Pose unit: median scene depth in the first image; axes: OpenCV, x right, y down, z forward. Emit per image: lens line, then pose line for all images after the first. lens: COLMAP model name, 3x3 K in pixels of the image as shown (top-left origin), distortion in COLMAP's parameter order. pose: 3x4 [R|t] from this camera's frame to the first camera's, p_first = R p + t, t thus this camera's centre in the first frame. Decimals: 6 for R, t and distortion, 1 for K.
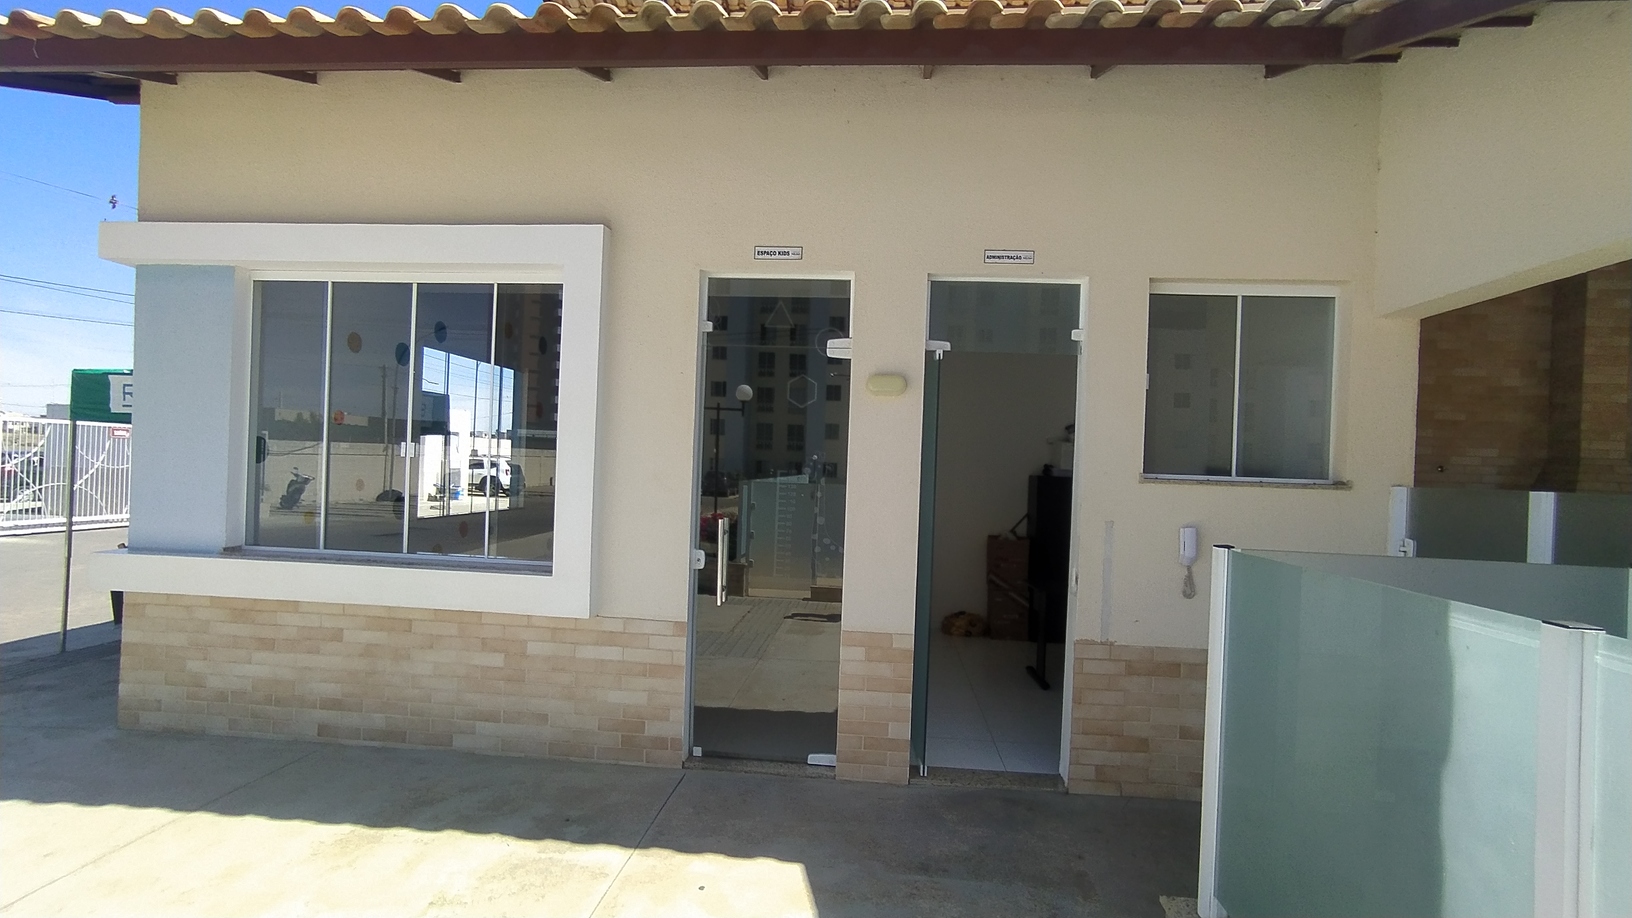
lens RADIAL K [[741.0, 0, 788.5], [0, 741.0, 465.6], [0, 0, 1]] dist [-0.014155, 0.005446]
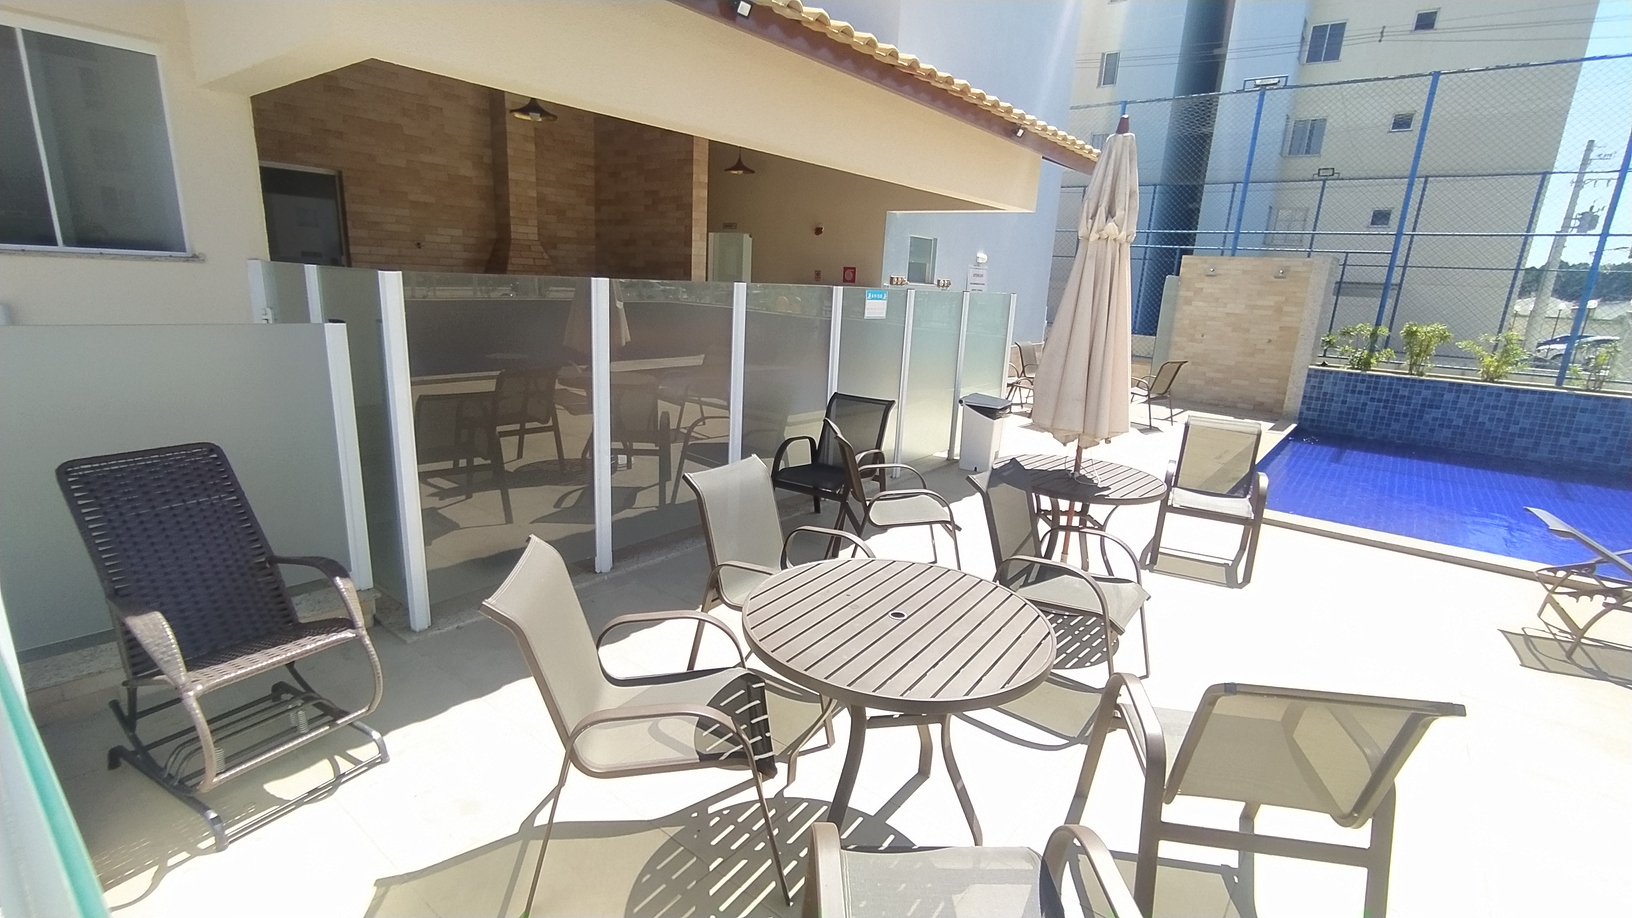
lens RADIAL K [[741.0, 0, 816.7], [0, 741.0, 465.4], [0, 0, 1]] dist [-0.014155, 0.005446]
pose [[0.548974, -0.216318, 0.807362, 0.223512], [-0.030276, 0.960150, 0.277841, -0.004438], [-0.835291, -0.176971, 0.520548, -0.217308]]
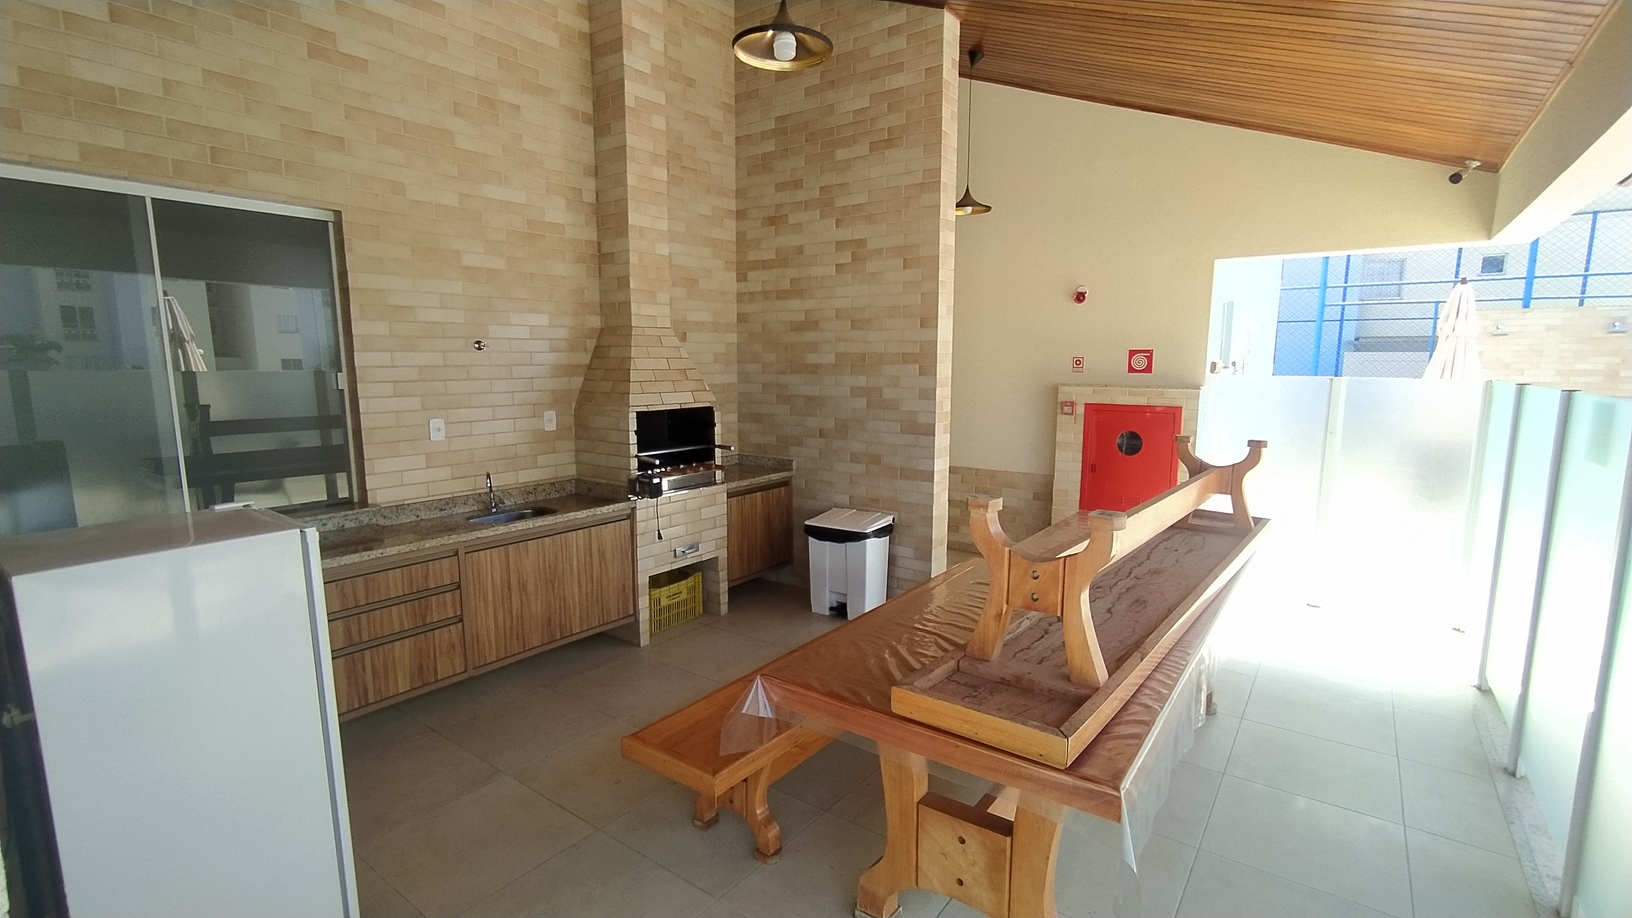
lens RADIAL K [[741.0, 0, 813.2], [0, 741.0, 465.3], [0, 0, 1]] dist [-0.014155, 0.005446]
pose [[0.508038, -0.160884, 0.846176, 0.503377], [0.016209, 0.984013, 0.177360, -0.002073], [-0.861182, -0.076390, 0.502524, 0.442794]]
